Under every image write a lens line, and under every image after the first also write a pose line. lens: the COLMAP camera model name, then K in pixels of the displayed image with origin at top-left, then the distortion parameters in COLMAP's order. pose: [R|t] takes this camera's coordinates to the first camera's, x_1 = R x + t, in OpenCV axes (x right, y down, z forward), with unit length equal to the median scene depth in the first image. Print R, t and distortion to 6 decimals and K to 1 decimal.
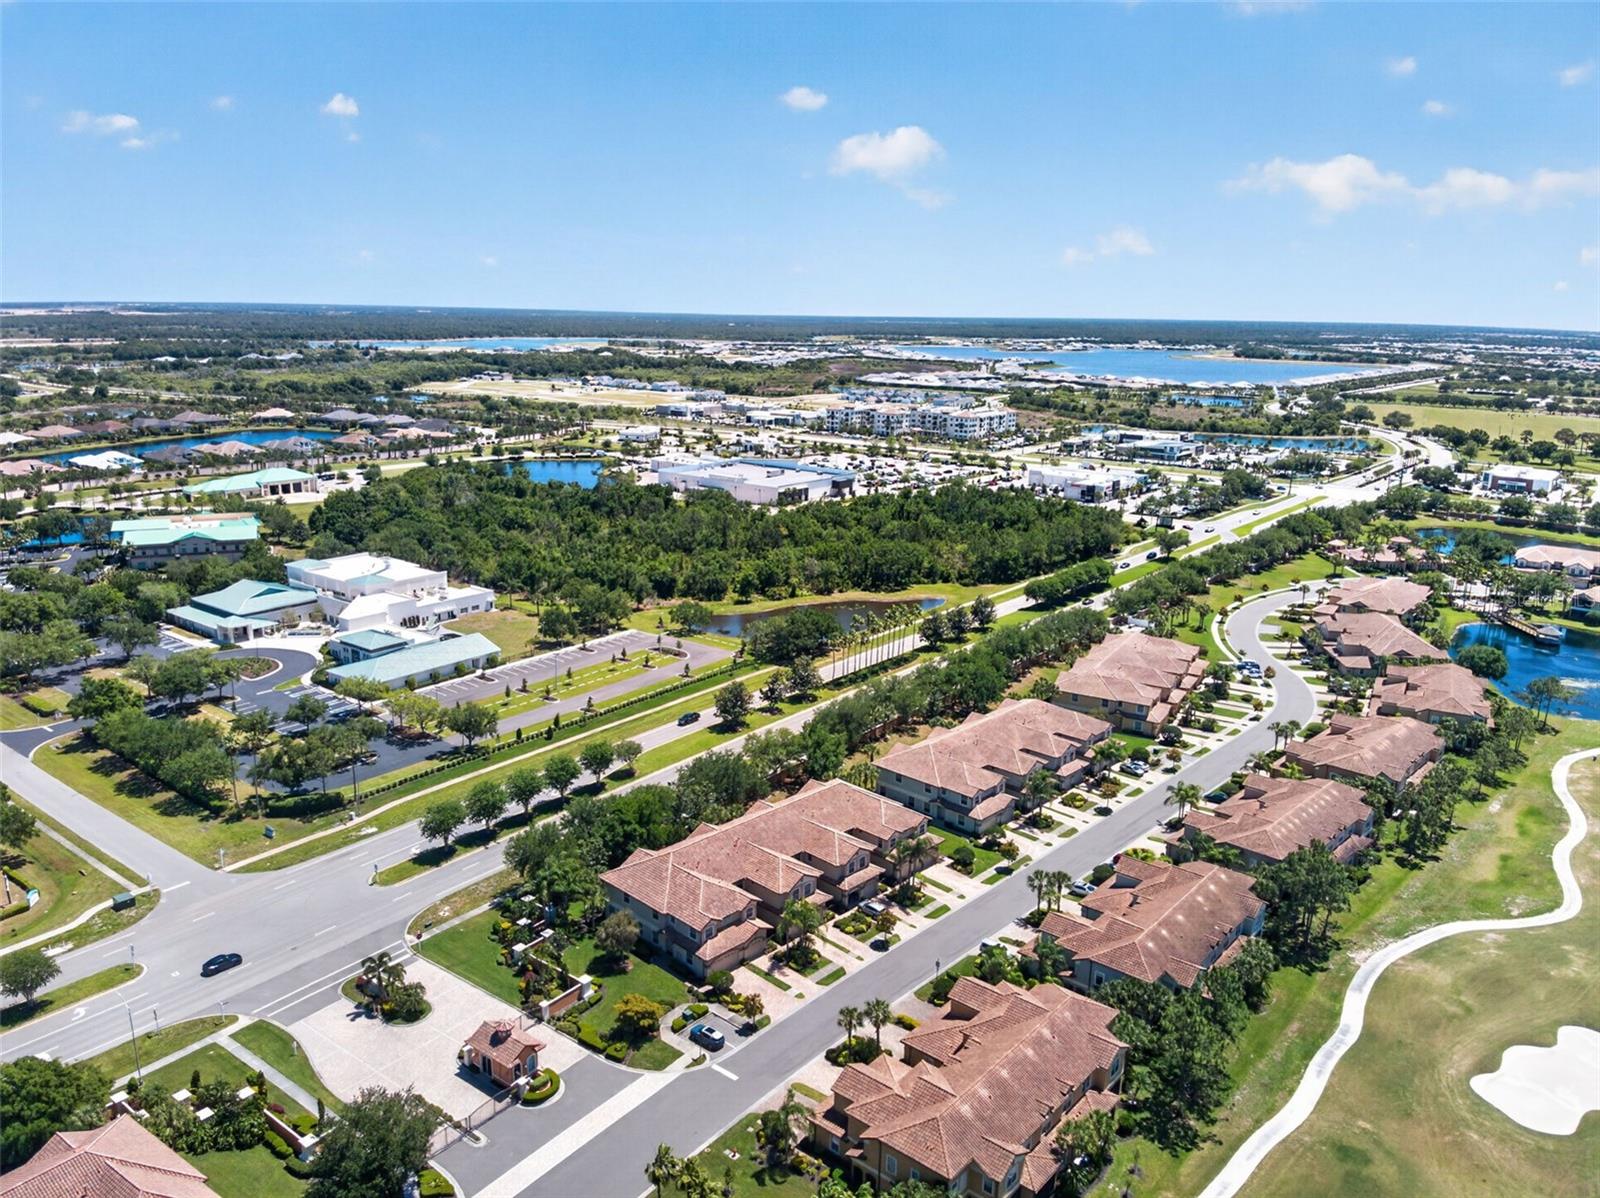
lens RADIAL K [[1153.7, 0, 785.7], [0, 1153.7, 598.6], [0, 0, 1]] dist [0.153500, -0.281593]
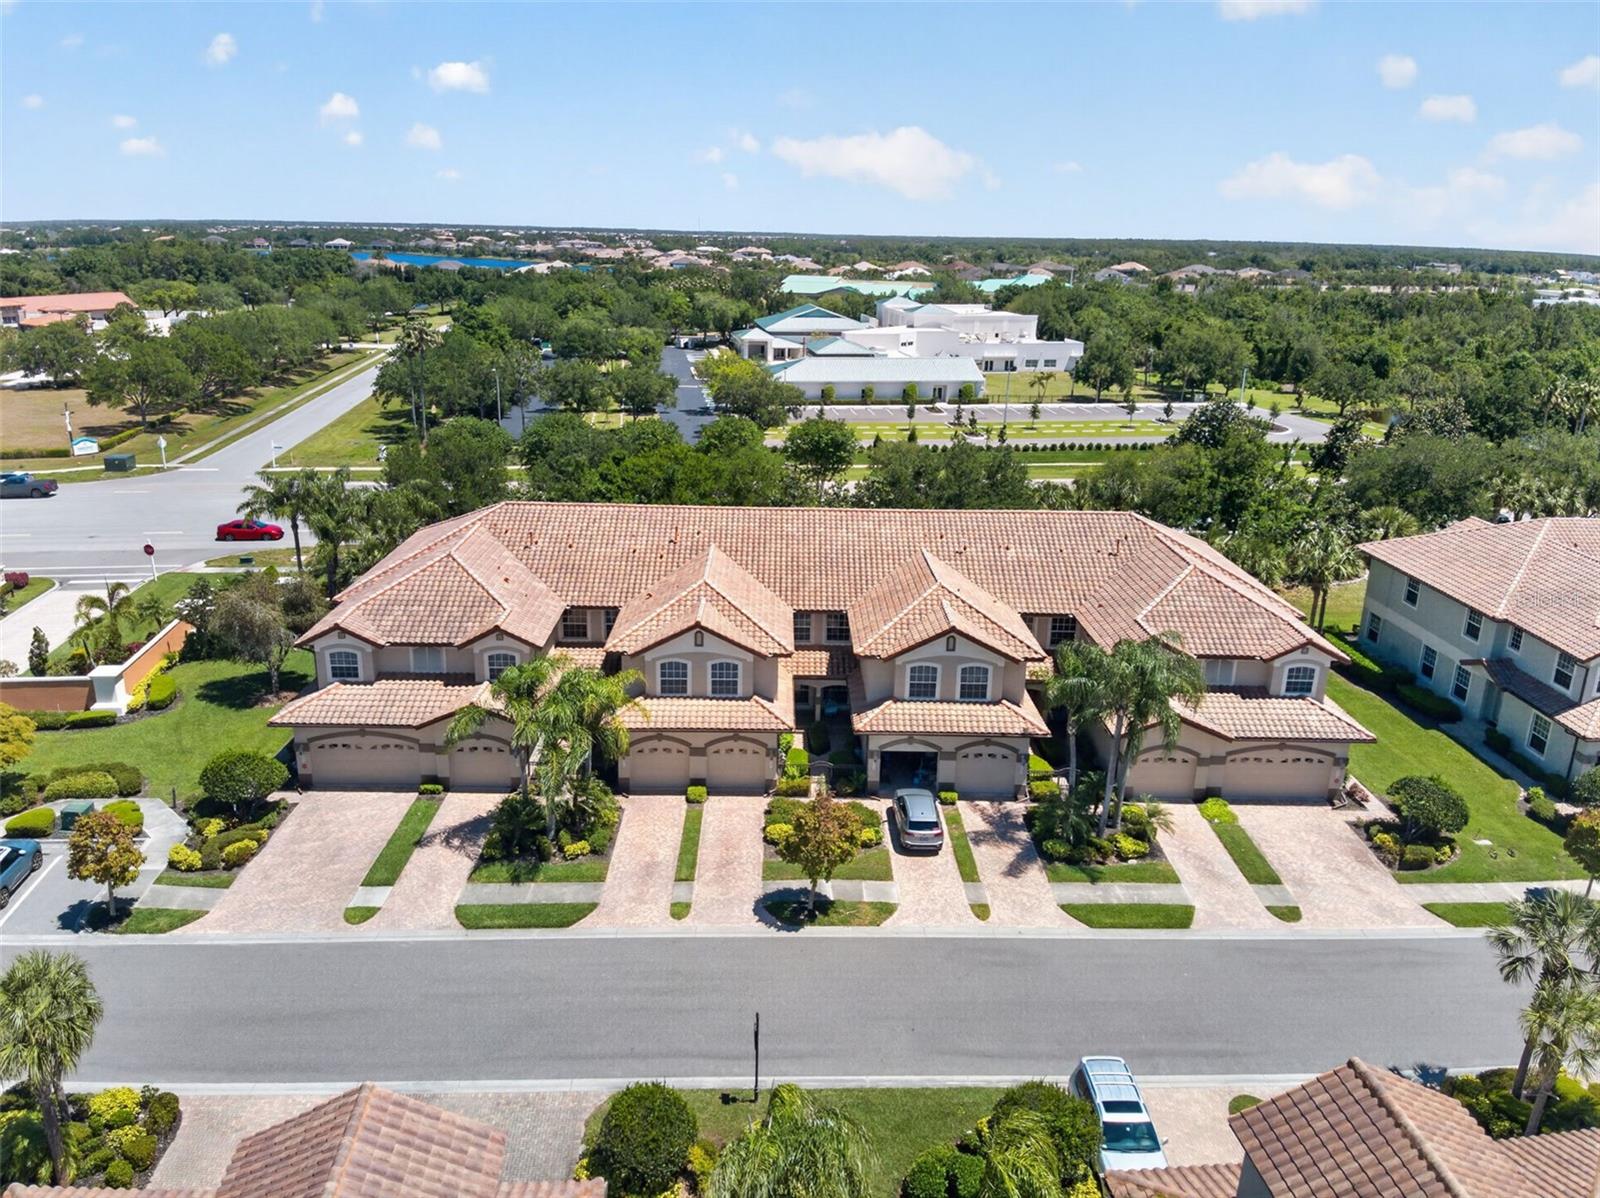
lens RADIAL K [[1153.7, 0, 785.7], [0, 1153.7, 598.6], [0, 0, 1]] dist [0.153500, -0.281593]
pose [[0.704332, 0.206567, -0.679151, 0.133599], [-0.176220, 0.977657, 0.114605, 0.098674], [0.687650, 0.038960, 0.724996, 0.408336]]
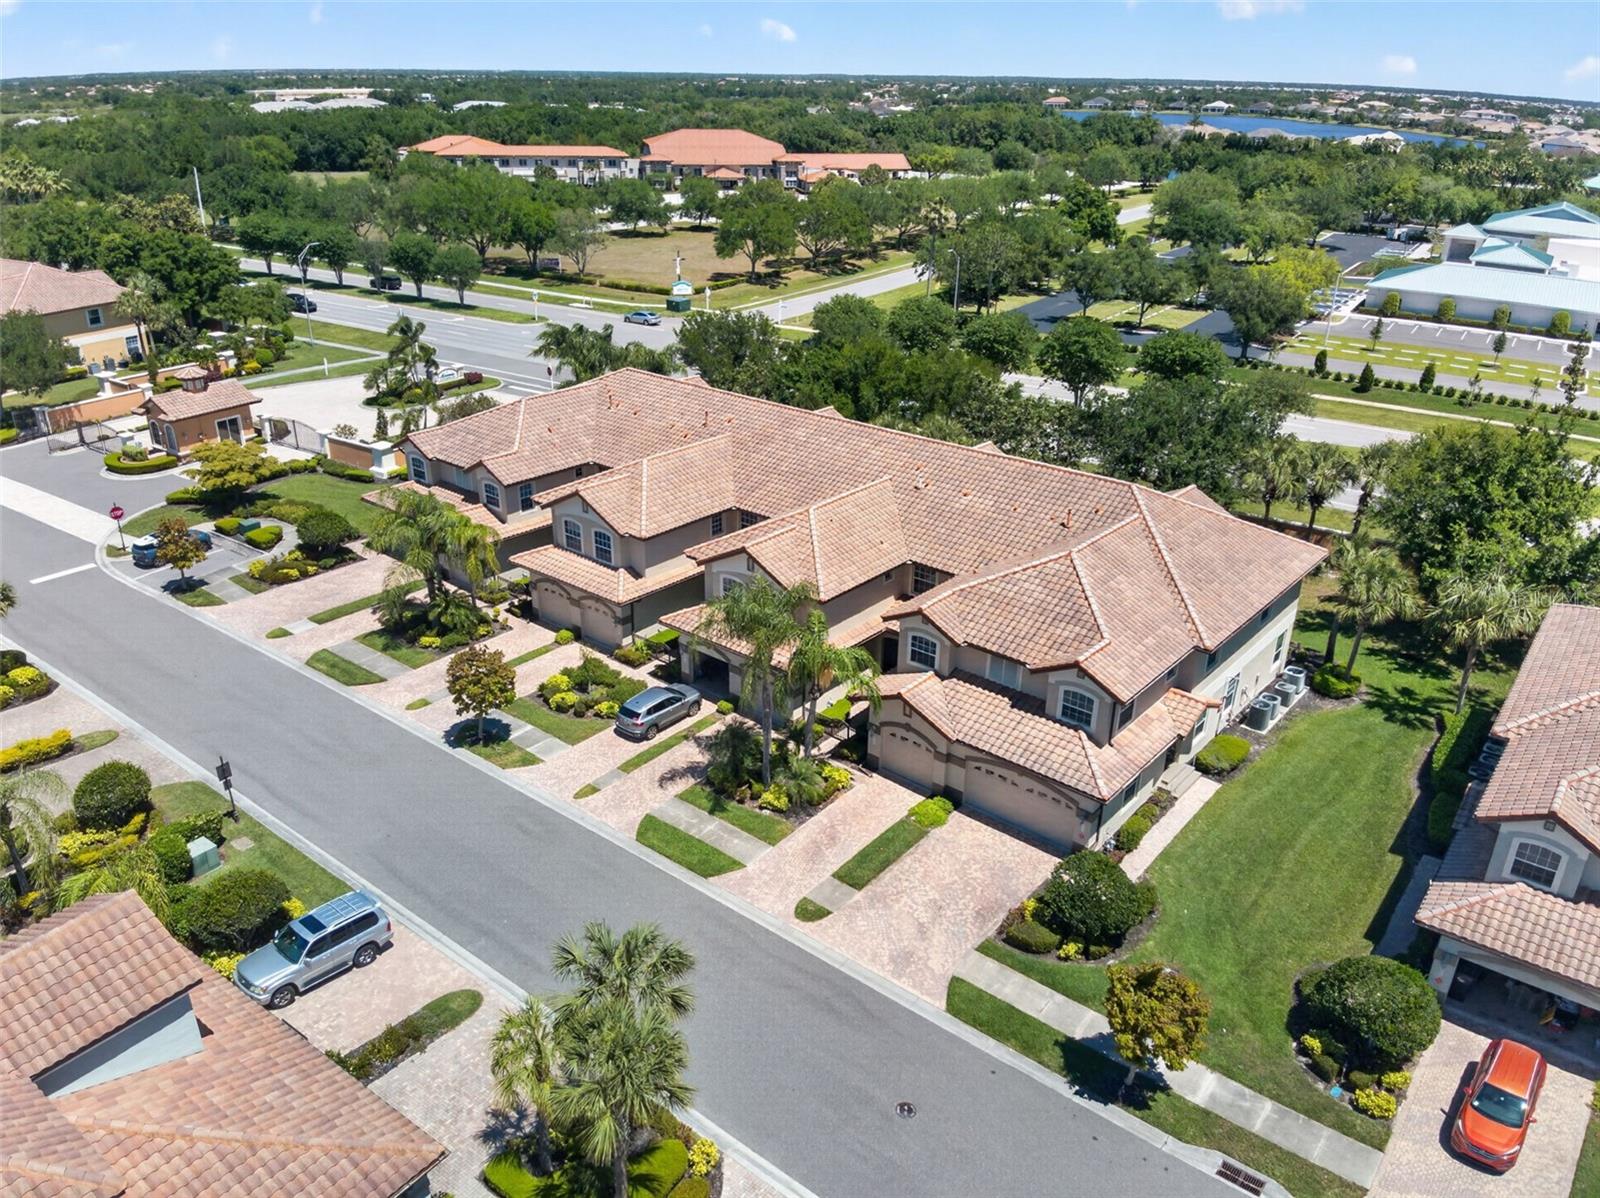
lens RADIAL K [[1153.7, 0, 785.7], [0, 1153.7, 598.6], [0, 0, 1]] dist [0.153500, -0.281593]
pose [[0.069774, 0.390349, -0.918019, 0.197350], [-0.252143, 0.897282, 0.362367, 0.060999], [0.965171, 0.206189, 0.161031, 0.529928]]
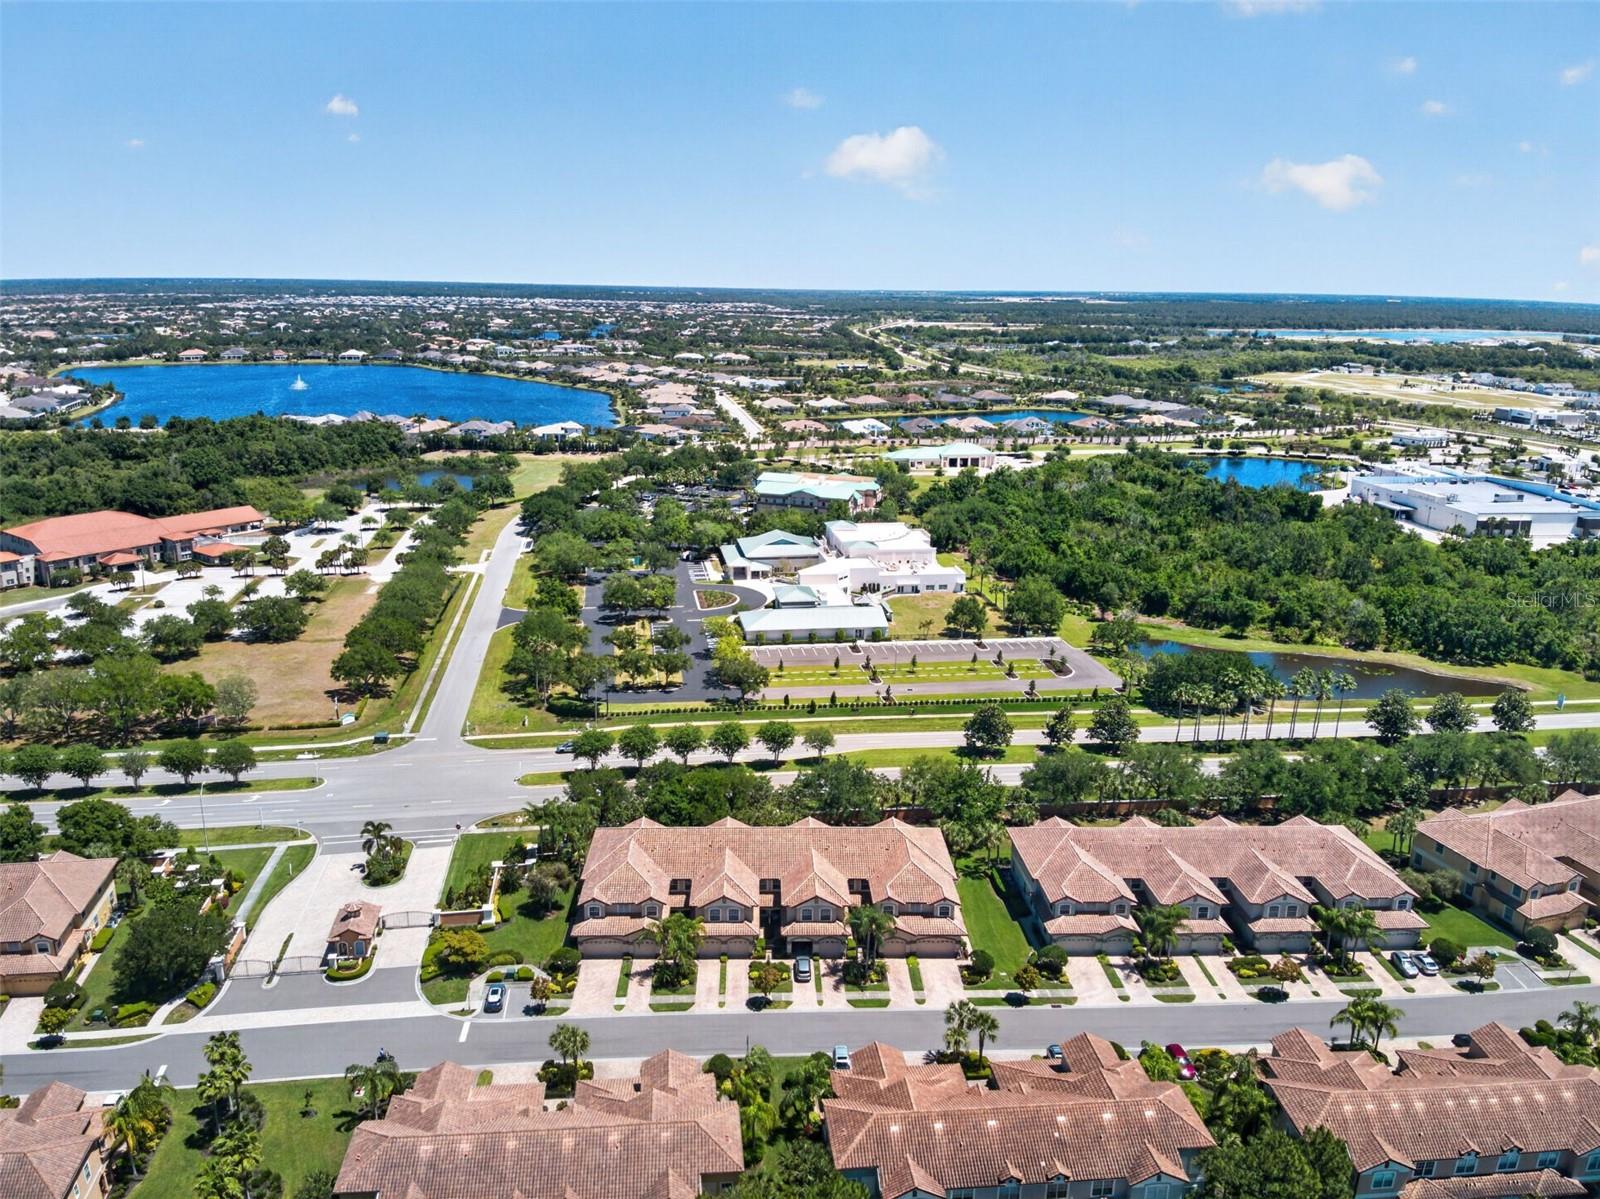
lens RADIAL K [[1153.7, 0, 785.7], [0, 1153.7, 599.1], [0, 0, 1]] dist [0.153500, -0.281593]
pose [[0.718455, 0.173438, -0.673604, 0.326744], [-0.167881, 0.983022, 0.074047, -0.034679], [0.675010, 0.059886, 0.735374, 0.183101]]
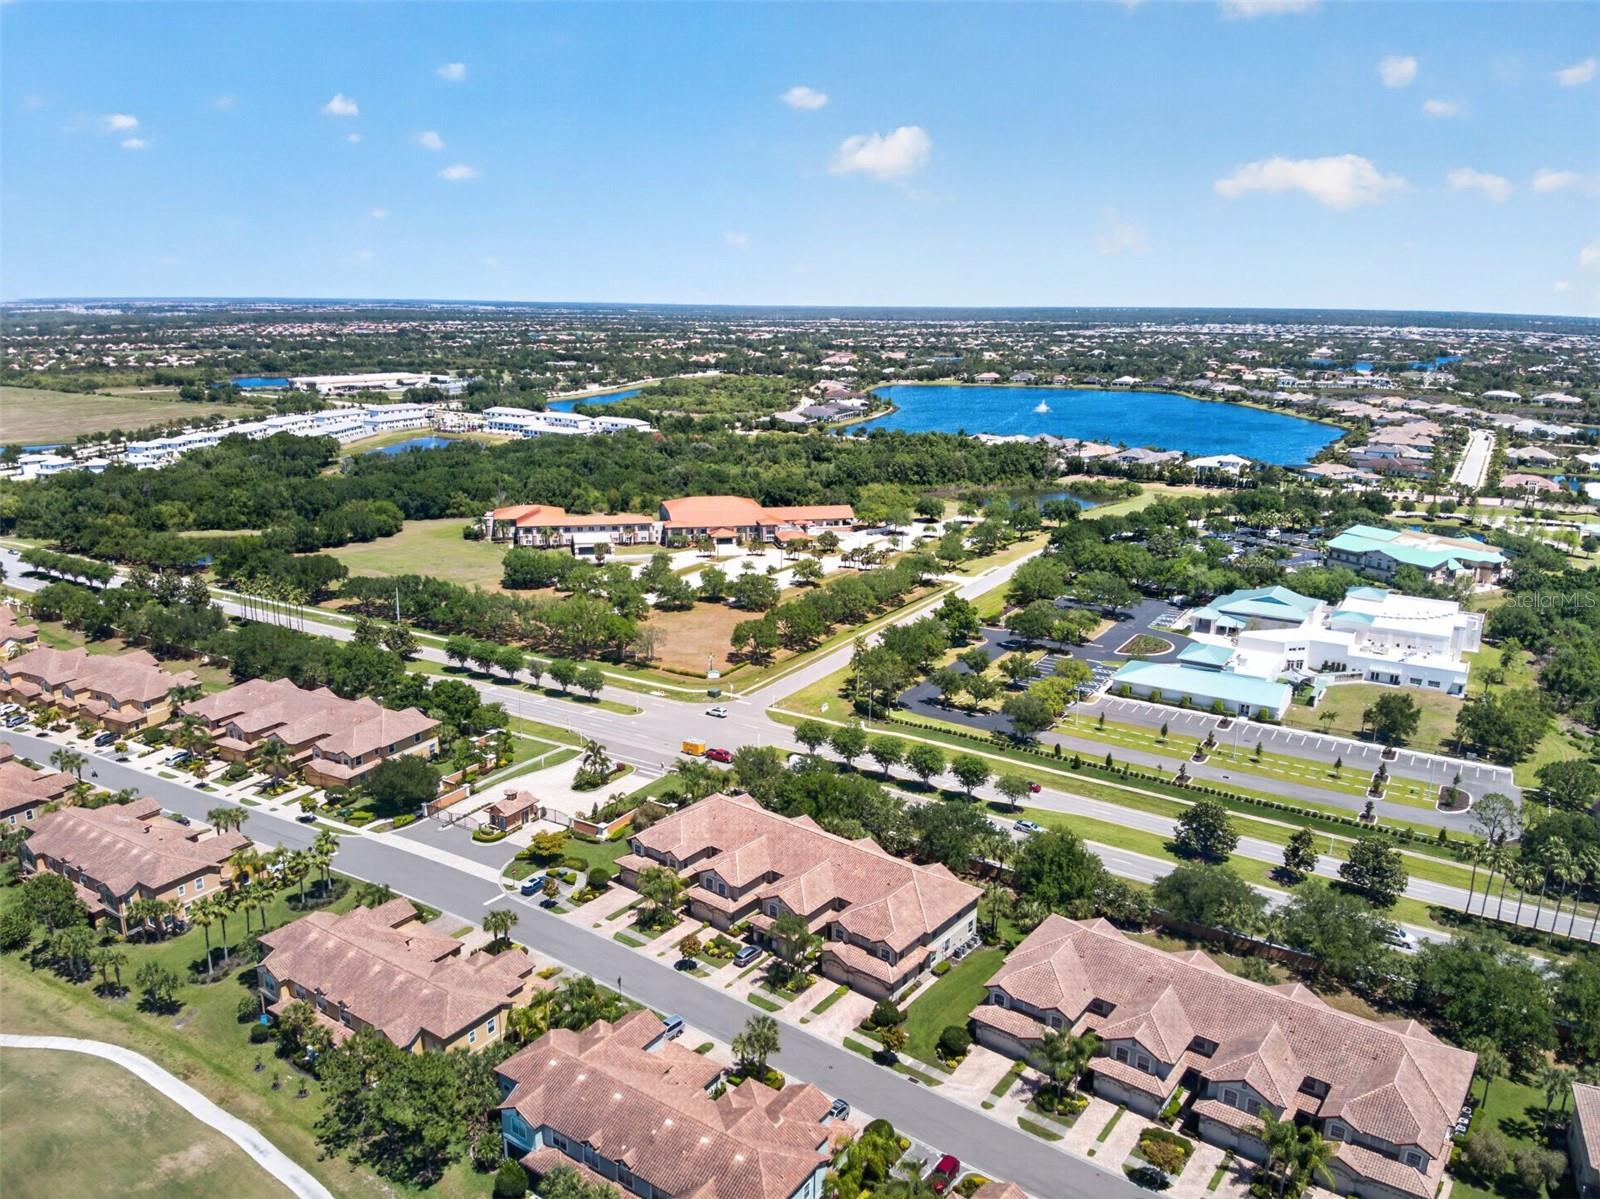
lens RADIAL K [[1153.7, 0, 785.7], [0, 1153.7, 599.1], [0, 0, 1]] dist [0.153500, -0.281593]
pose [[0.098920, 0.230300, -0.968079, 0.495298], [-0.247642, 0.947941, 0.200204, -0.105943], [0.963789, 0.219933, 0.150802, 0.448720]]
